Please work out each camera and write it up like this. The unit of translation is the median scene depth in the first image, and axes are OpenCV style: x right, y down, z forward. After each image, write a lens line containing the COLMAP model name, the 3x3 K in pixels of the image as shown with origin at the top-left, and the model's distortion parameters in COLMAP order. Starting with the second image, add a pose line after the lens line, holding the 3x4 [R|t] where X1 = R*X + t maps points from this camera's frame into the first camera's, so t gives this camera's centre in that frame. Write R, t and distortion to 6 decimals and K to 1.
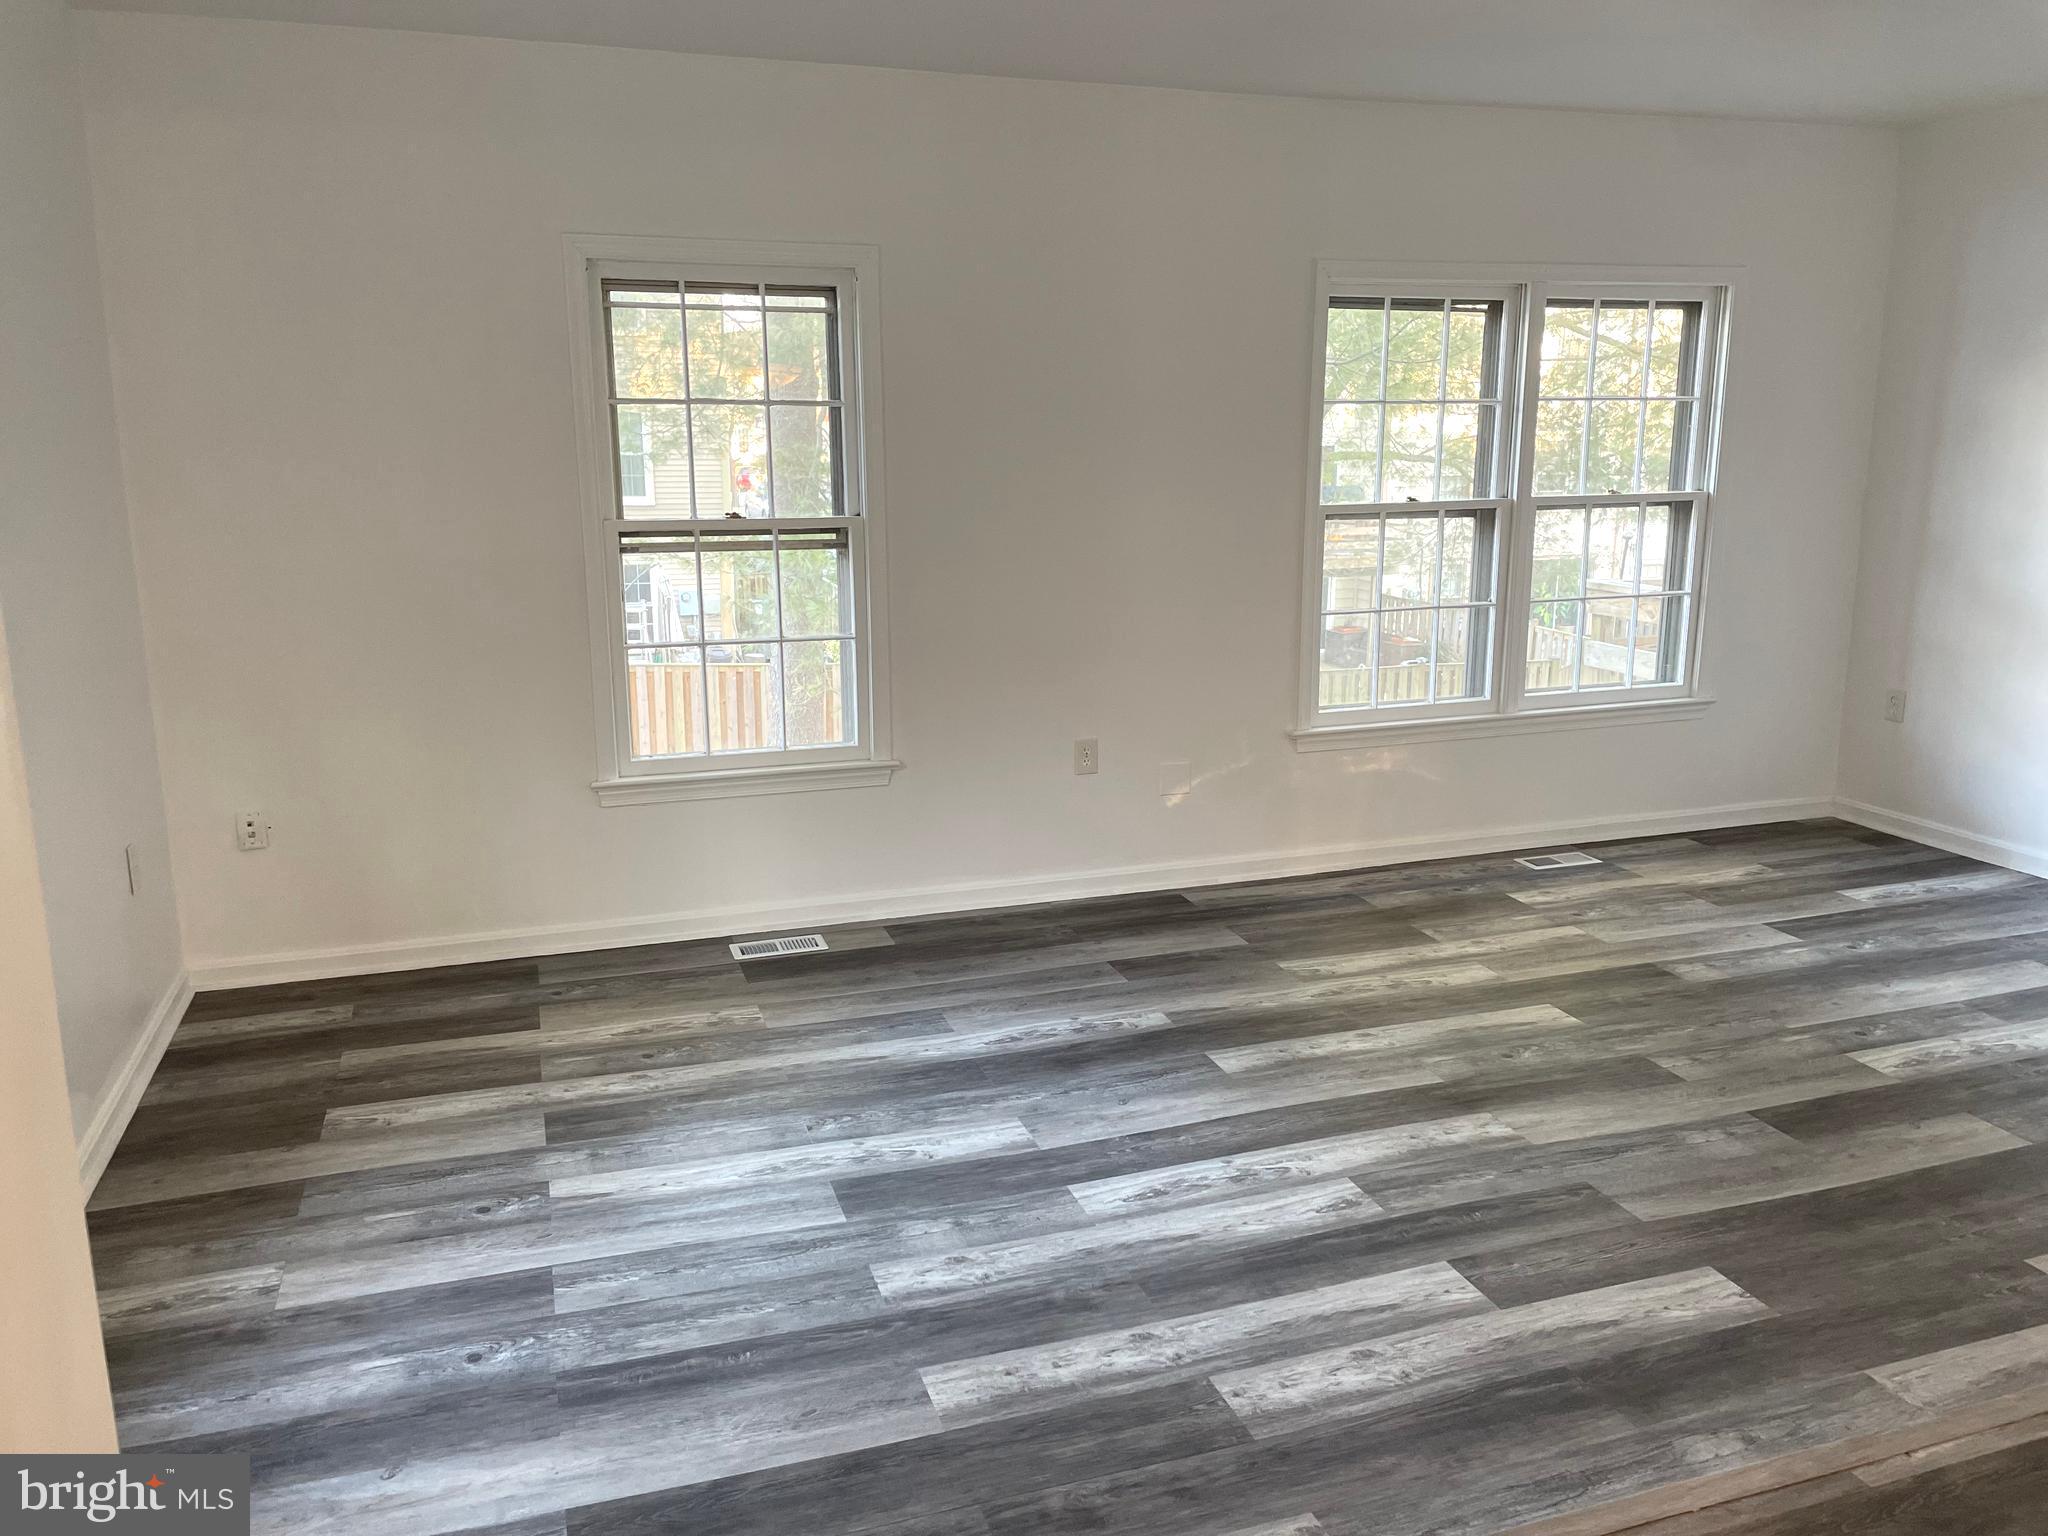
lens RADIAL K [[1548.8, 0, 1024.0], [0, 1548.8, 768.0], [0, 0, 1]] dist [0.105584, -0.148534]
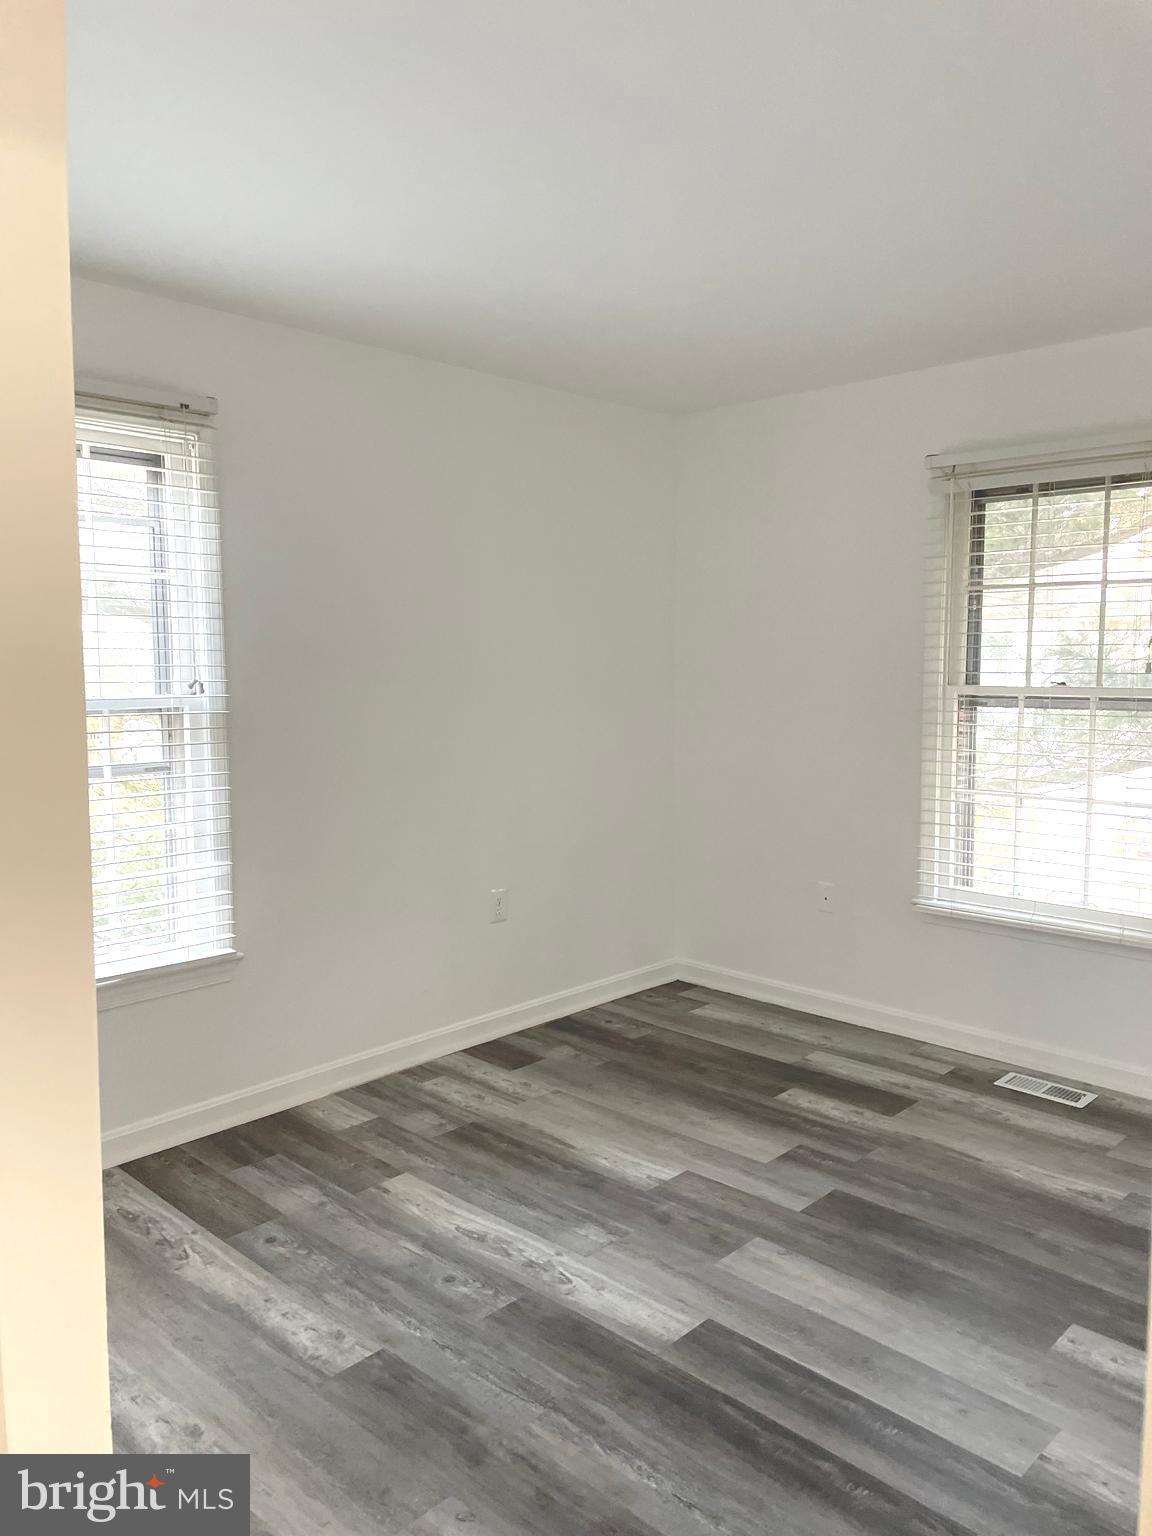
lens RADIAL K [[1161.6, 0, 576.0], [0, 1161.6, 768.0], [0, 0, 1]] dist [0.105584, -0.148534]
pose [[0.463069, 0.084240, -0.882310, 0.443664], [-0.198665, 0.980009, -0.010699, -0.029890], [0.863771, 0.180238, 0.470547, 0.358592]]
